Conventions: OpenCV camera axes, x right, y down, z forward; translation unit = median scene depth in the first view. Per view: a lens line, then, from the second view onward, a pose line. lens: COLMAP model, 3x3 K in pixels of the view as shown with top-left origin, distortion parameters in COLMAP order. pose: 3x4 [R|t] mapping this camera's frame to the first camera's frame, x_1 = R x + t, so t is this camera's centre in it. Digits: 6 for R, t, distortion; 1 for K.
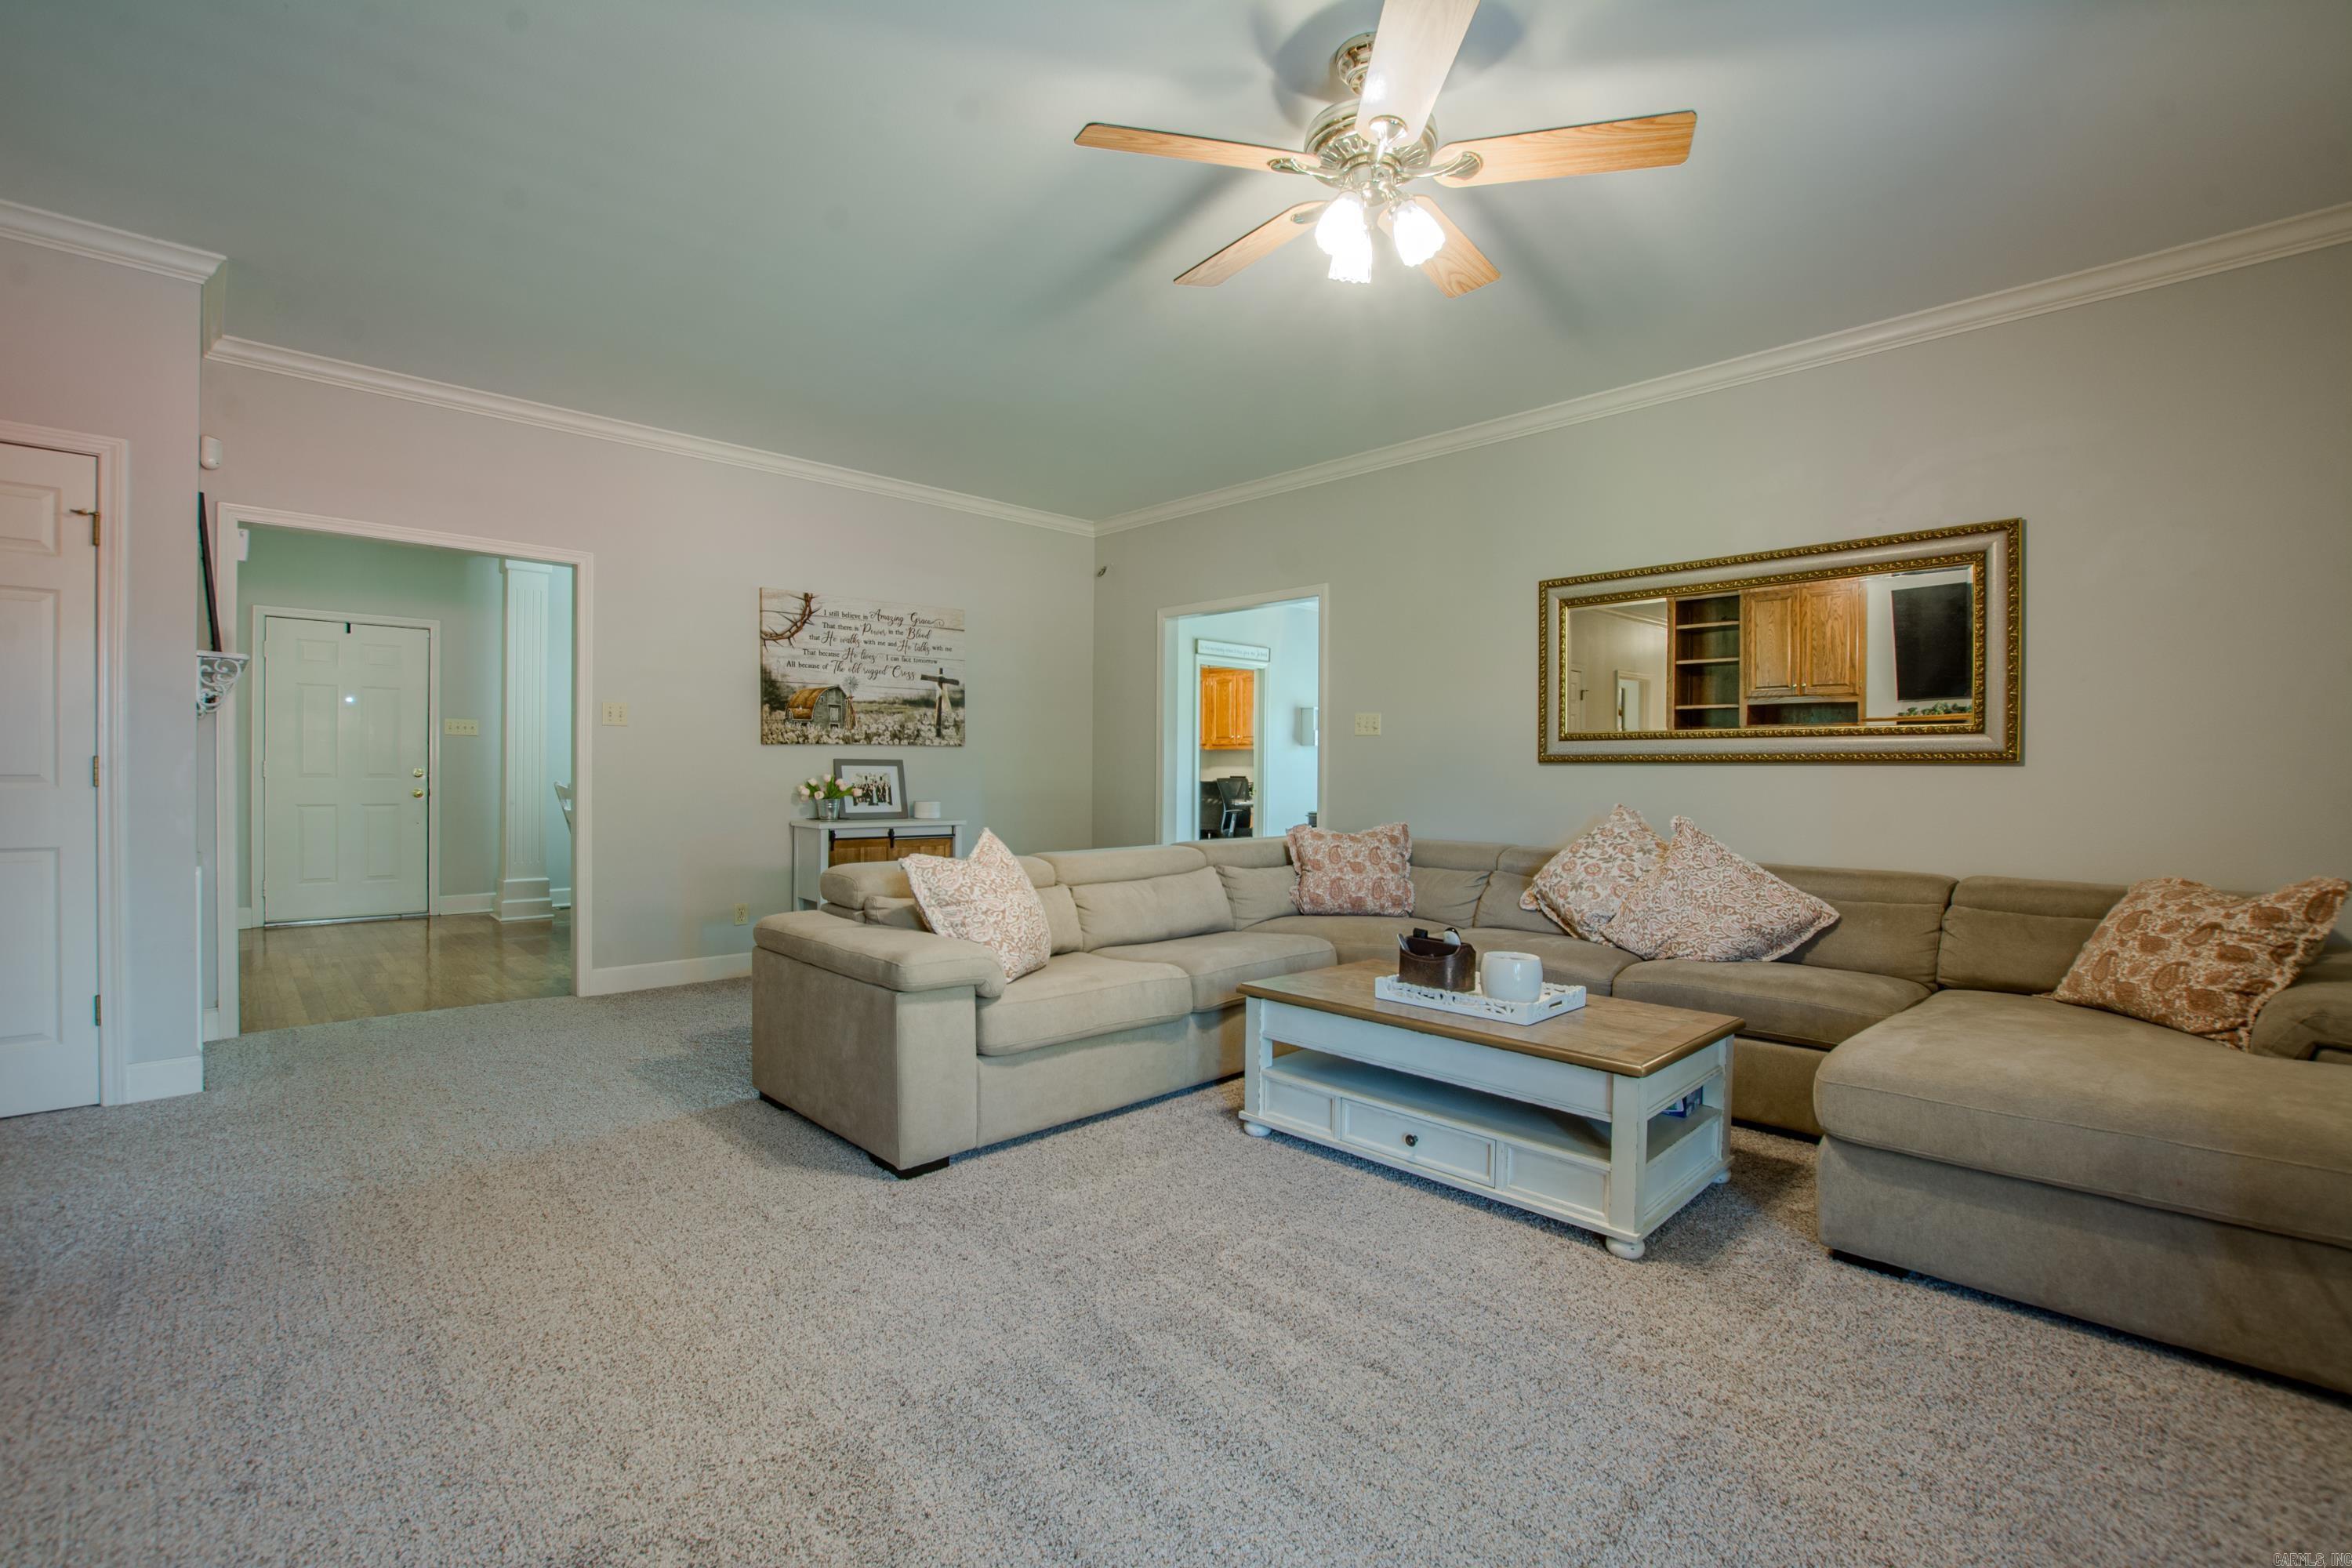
lens RADIAL K [[1013.6, 0, 1200.3], [0, 1013.6, 778.3], [0, 0, 1]] dist [-0.001148, -0.000330]
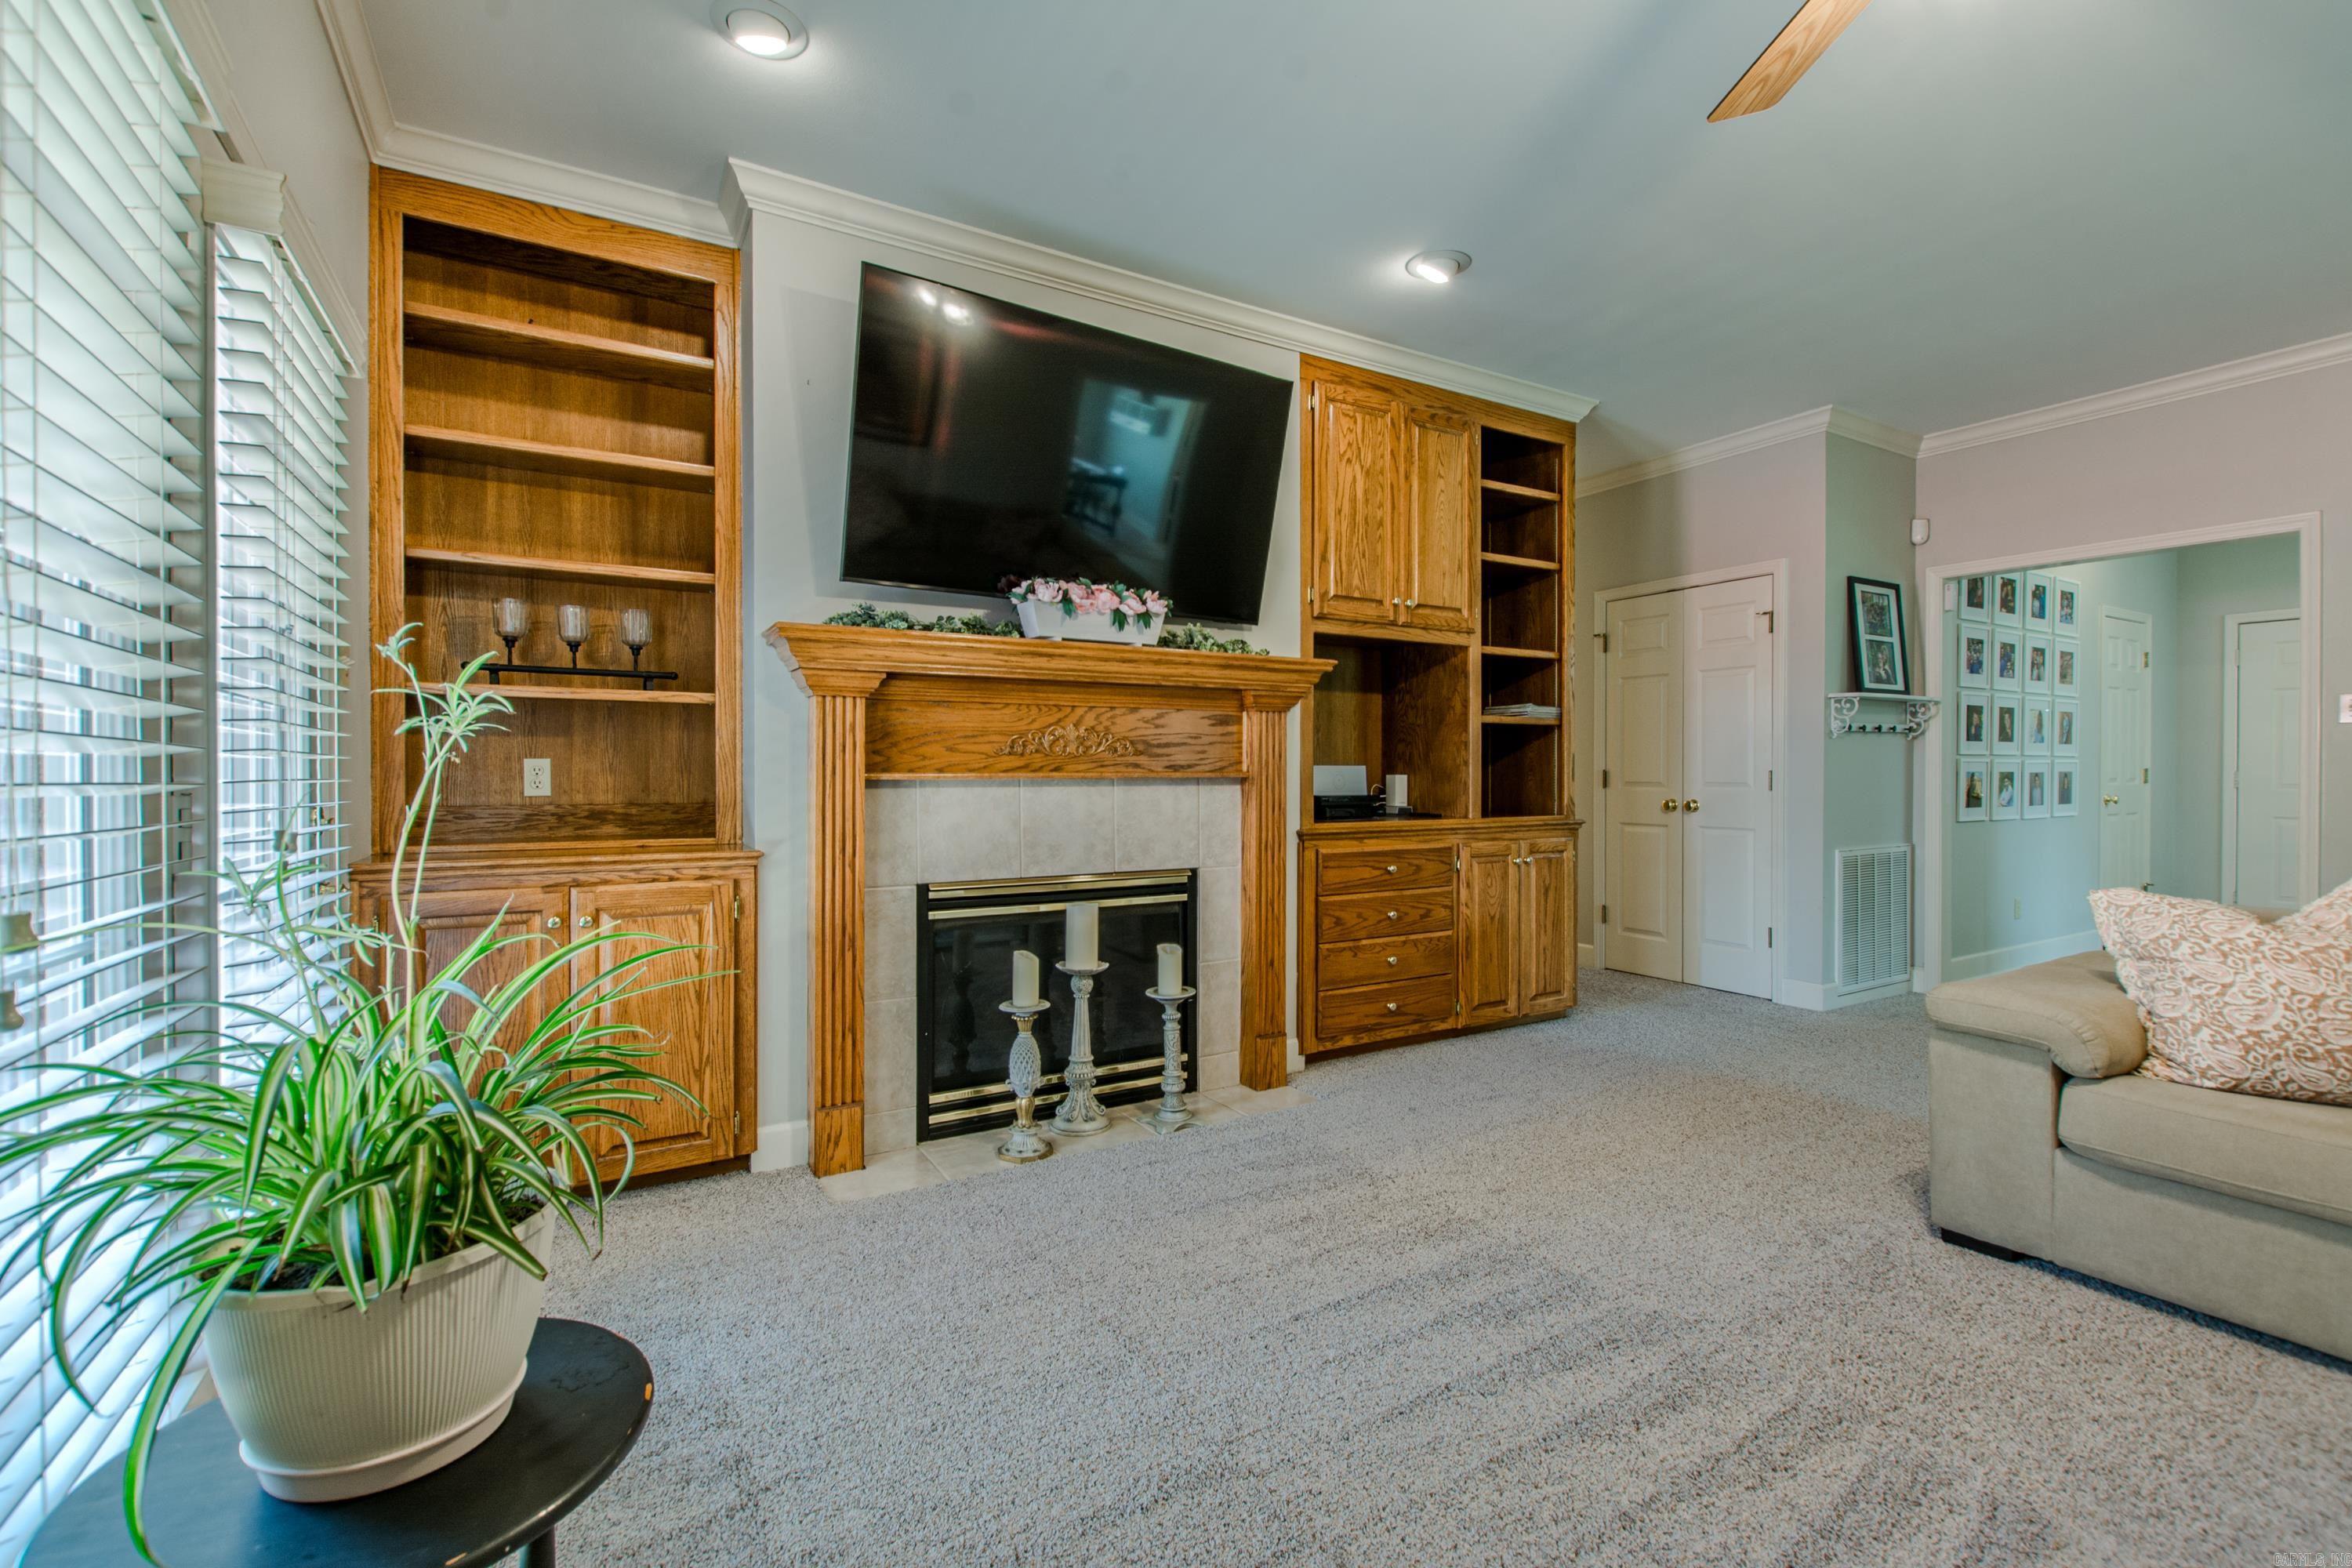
lens RADIAL K [[1034.2, 0, 1176.0], [0, 1034.2, 784.0], [0, 0, 1]] dist [-0.000011, 0.000004]
pose [[-0.222689, 0.001681, -0.974888, 0.696497], [-0.007640, 0.999965, 0.003470, 0.000224], [0.974860, 0.008220, -0.222668, 0.518392]]
